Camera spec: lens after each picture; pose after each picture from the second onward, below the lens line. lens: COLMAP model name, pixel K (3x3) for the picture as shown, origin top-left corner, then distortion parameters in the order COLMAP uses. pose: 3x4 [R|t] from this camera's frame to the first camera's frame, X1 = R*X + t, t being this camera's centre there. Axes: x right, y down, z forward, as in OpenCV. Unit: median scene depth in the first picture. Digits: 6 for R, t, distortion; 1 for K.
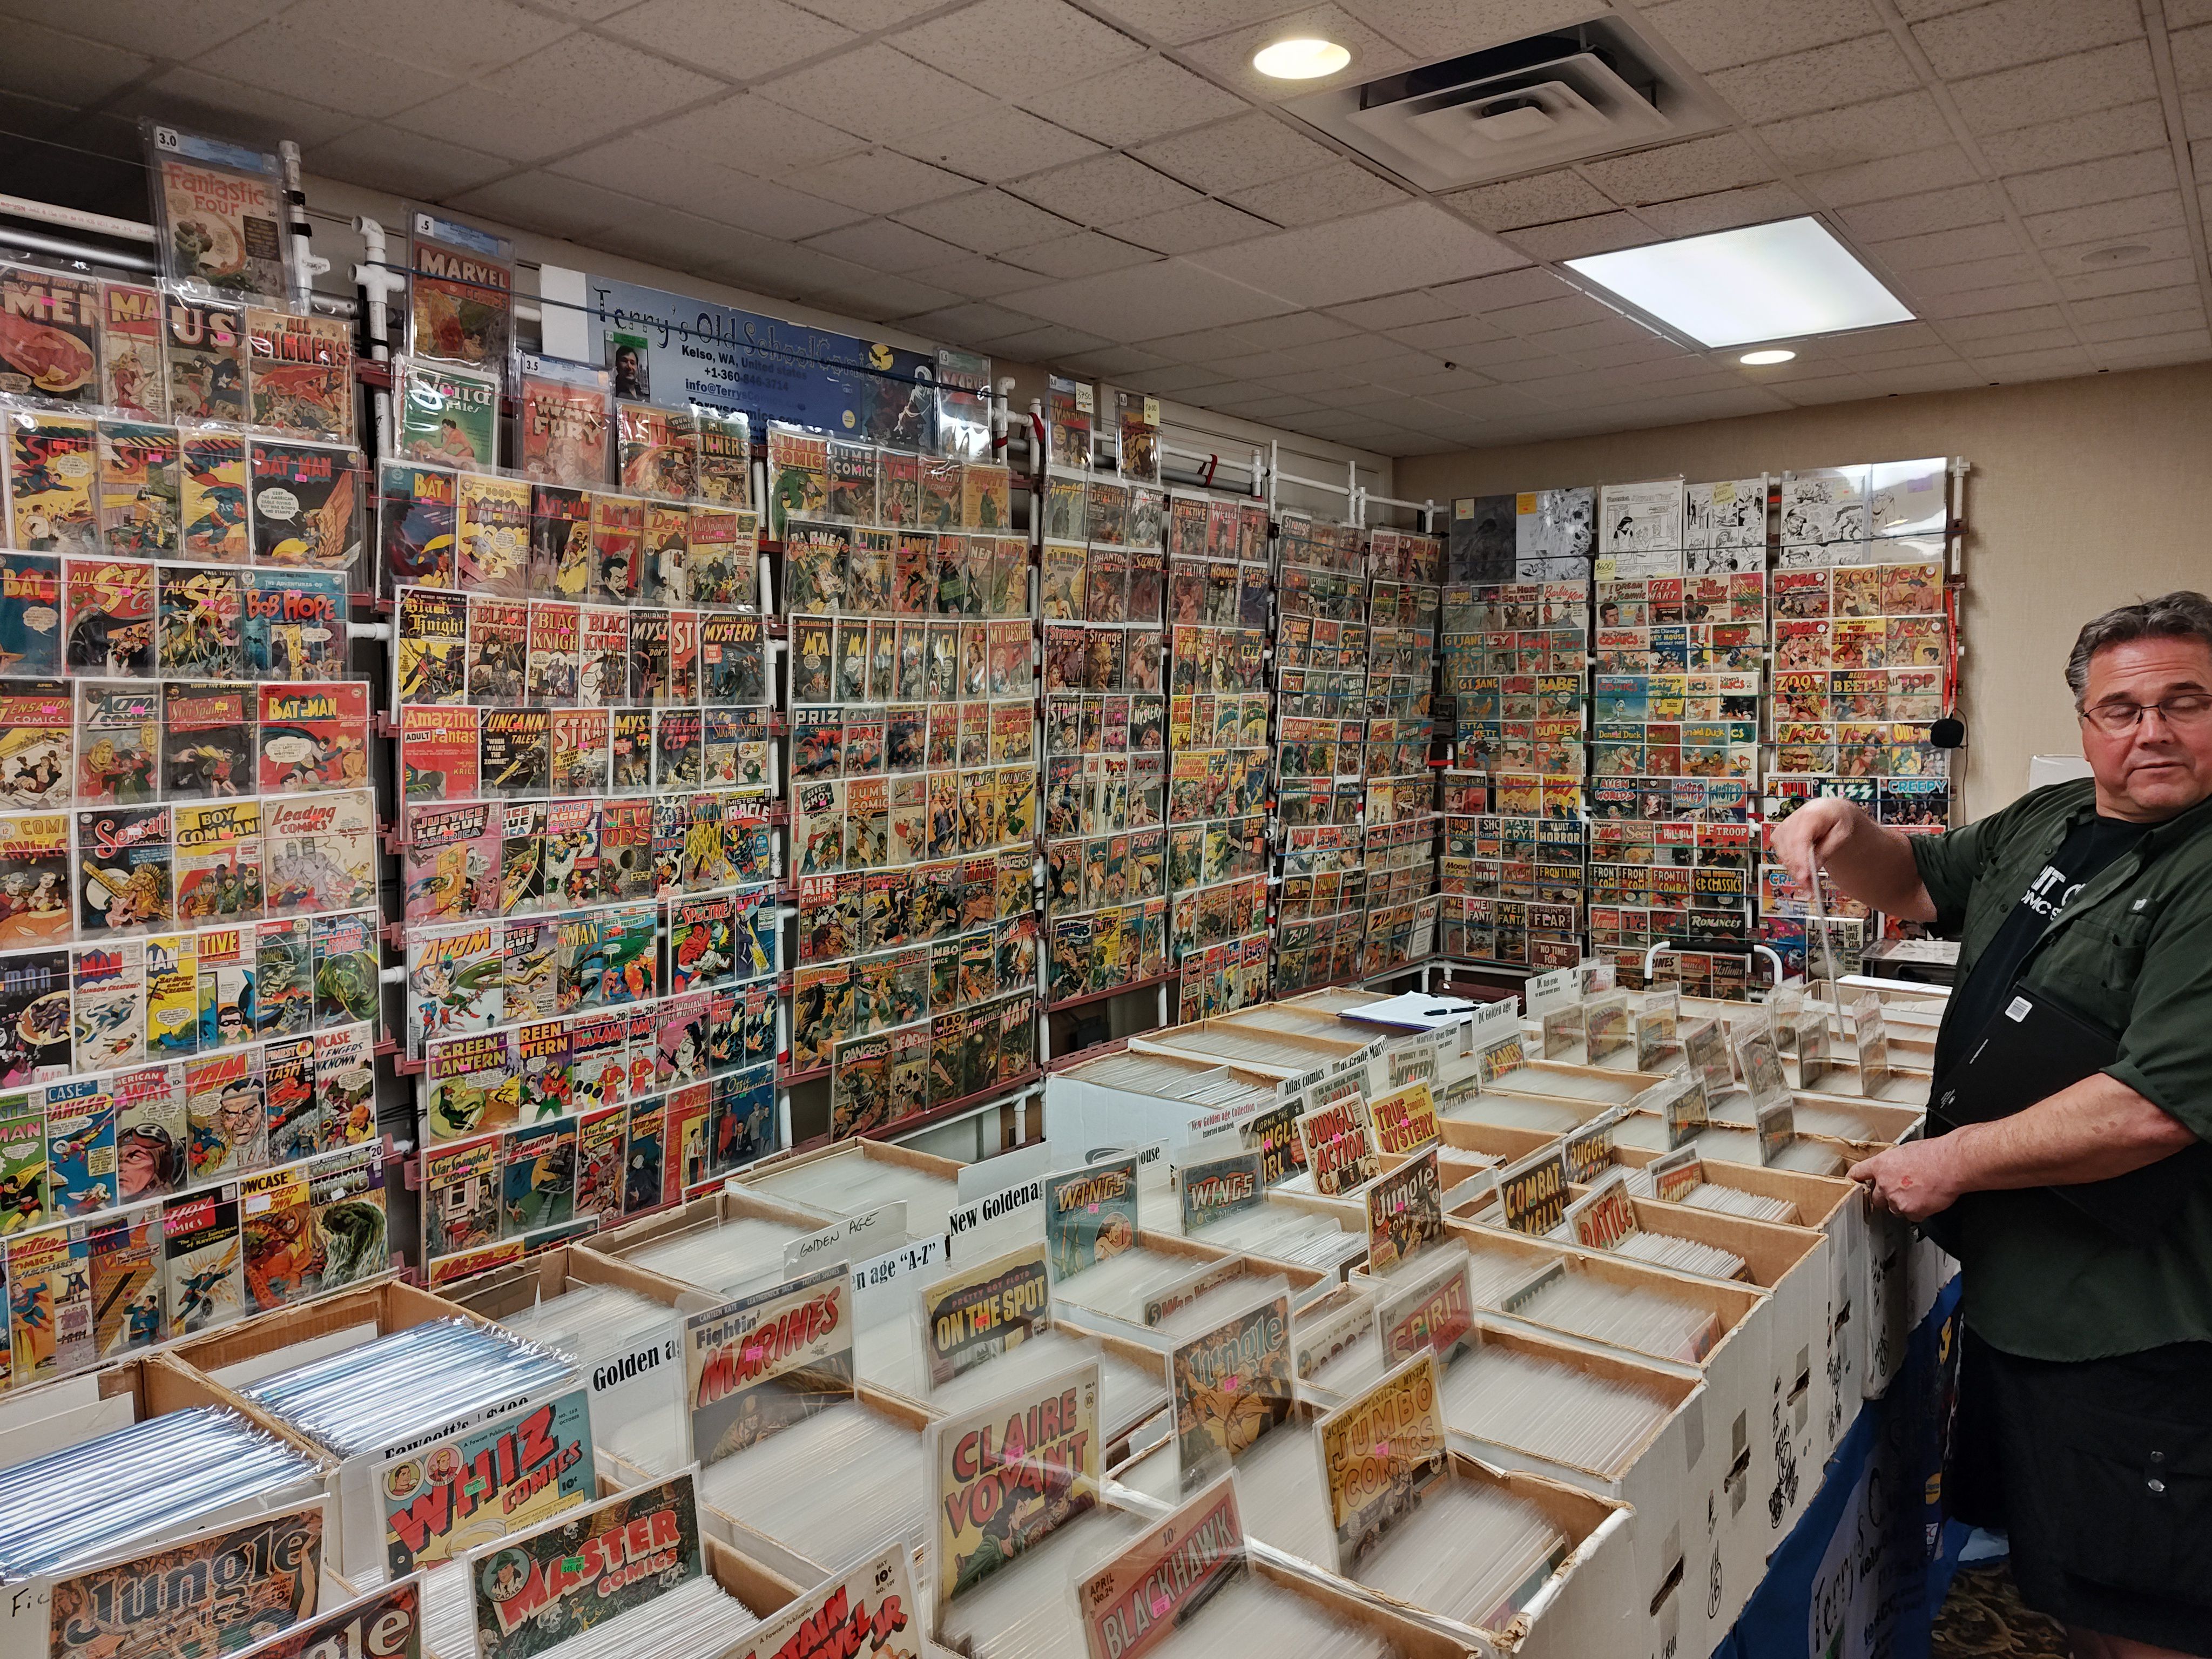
lens RADIAL K [[1517.0, 0, 1113.8], [0, 1517.0, 835.0], [0, 0, 1]] dist [0.059957, -0.074281]
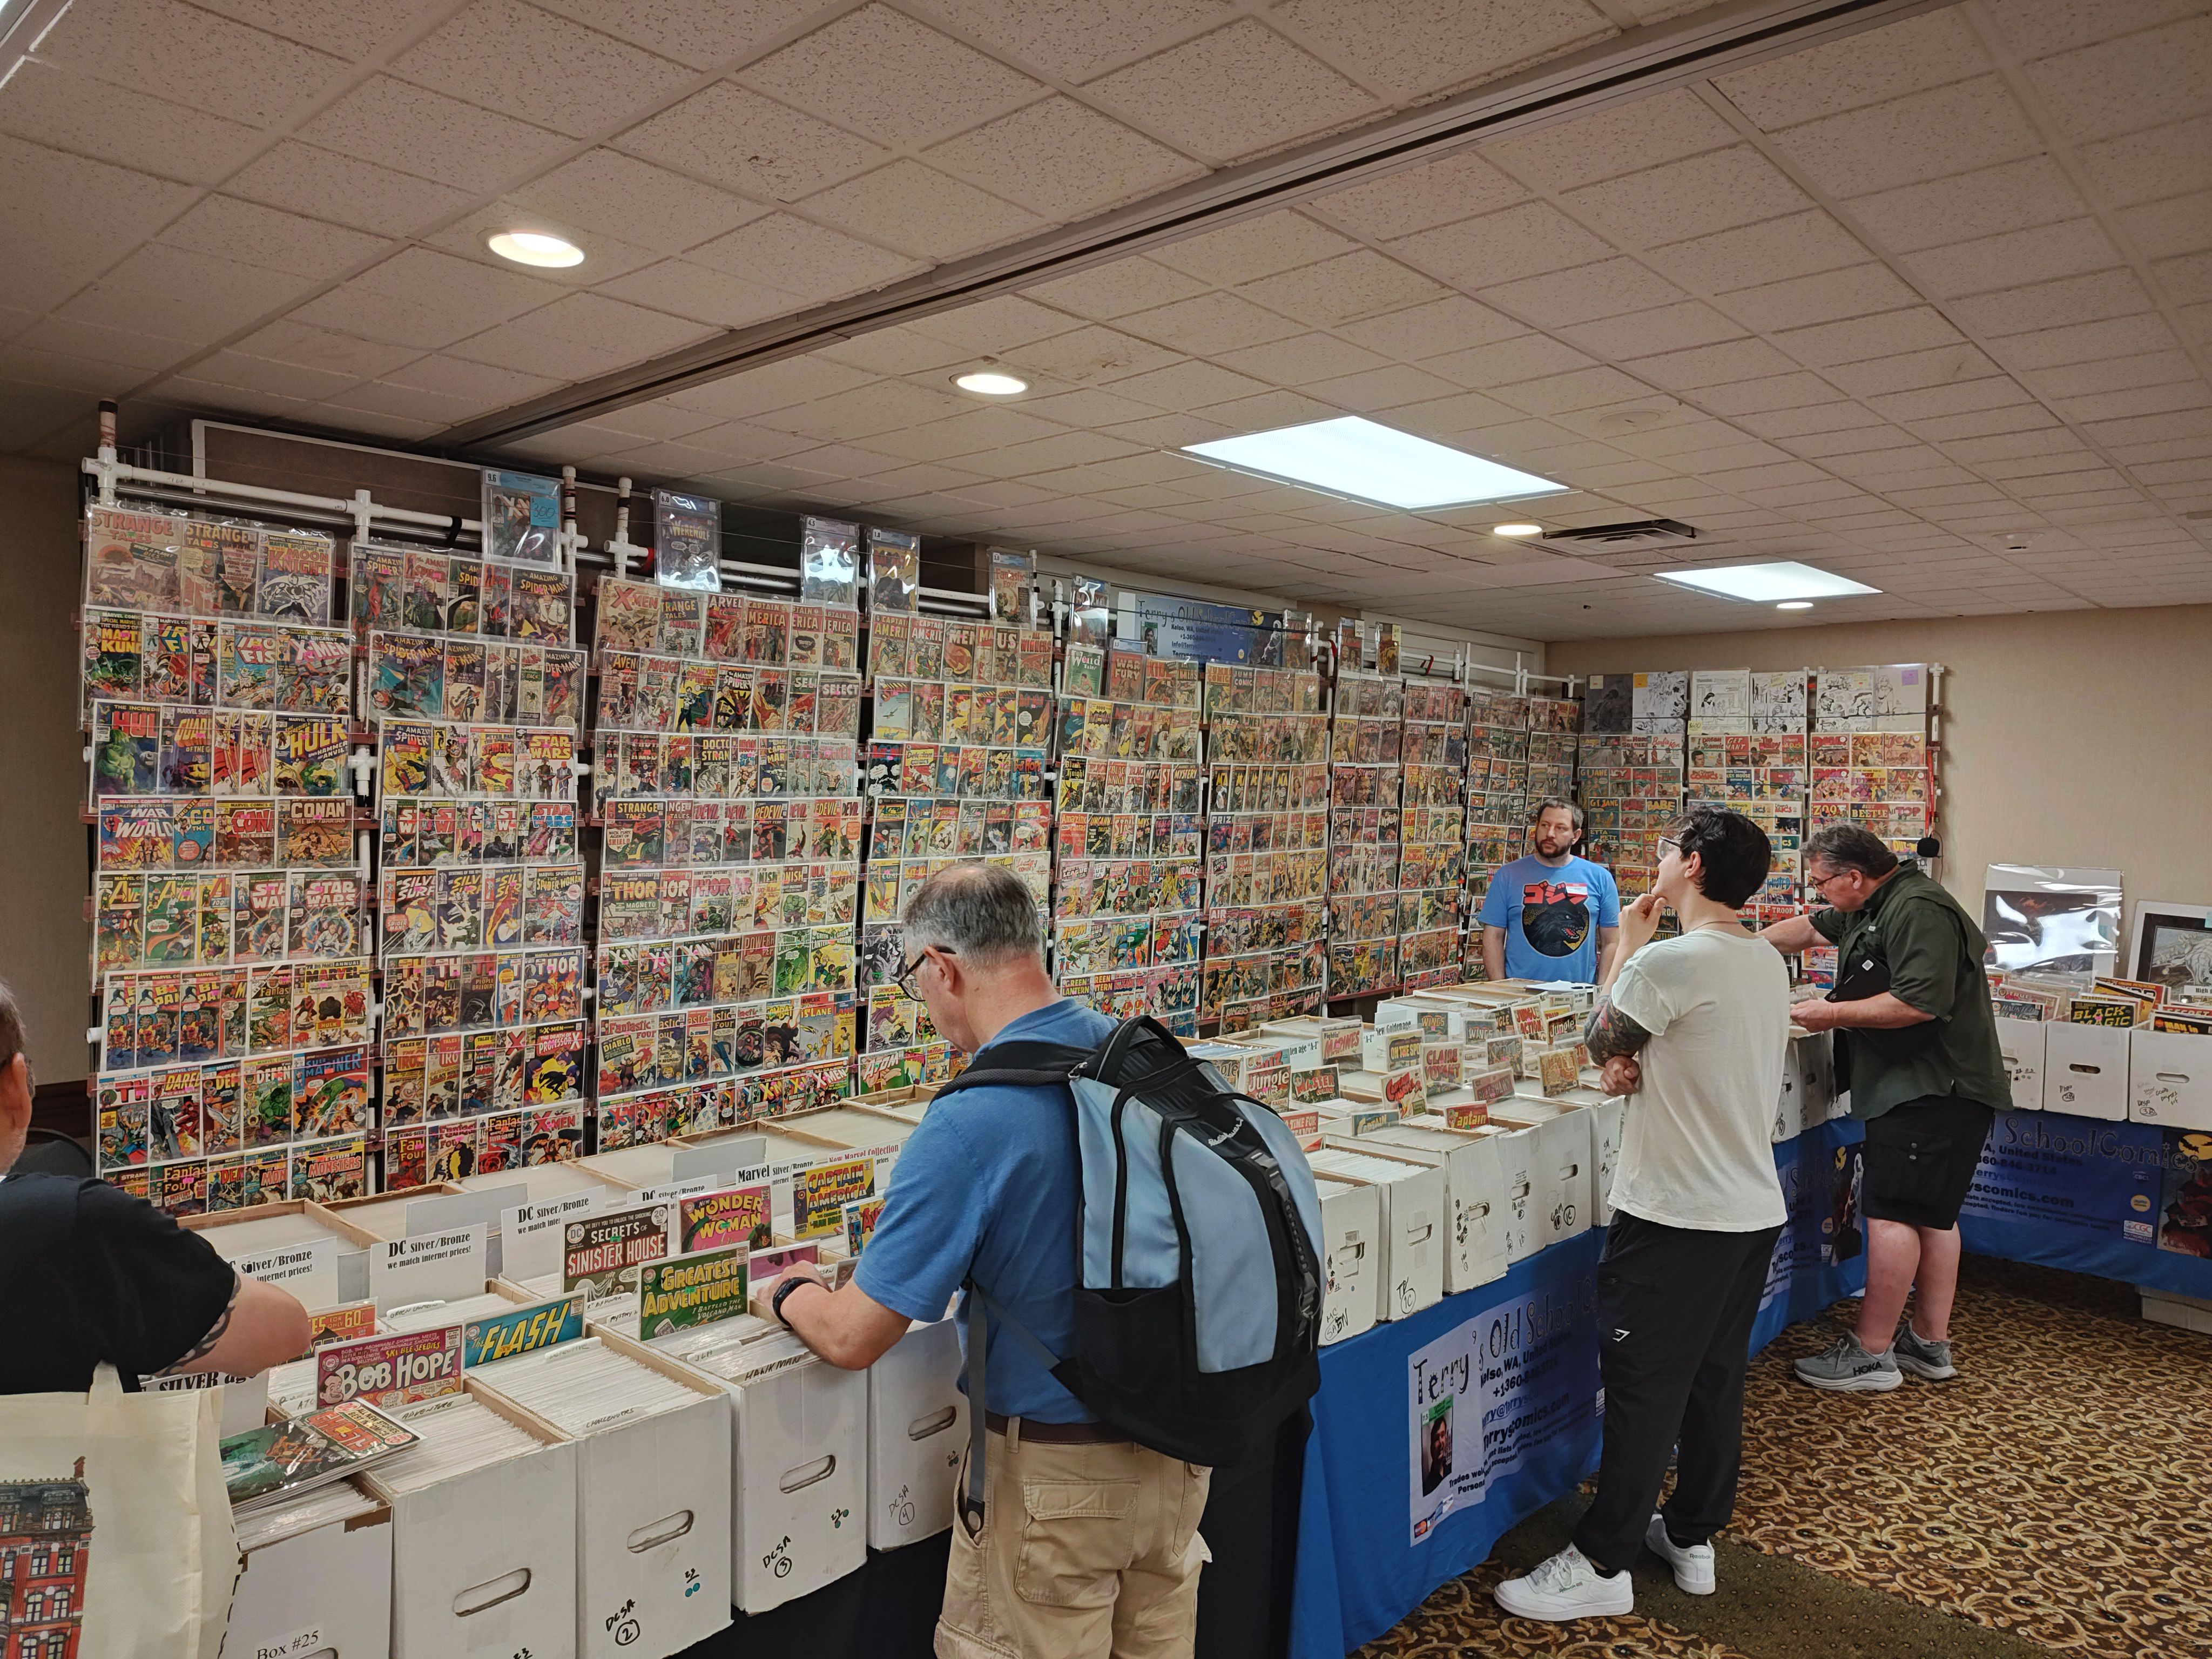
lens RADIAL K [[1517.0, 0, 1113.8], [0, 1517.0, 835.0], [0, 0, 1]] dist [0.059957, -0.074281]
pose [[0.996180, 0.028544, -0.082533, -0.141181], [-0.033231, 0.997878, -0.055994, 0.036737], [0.080759, 0.058523, 0.995014, -0.645214]]
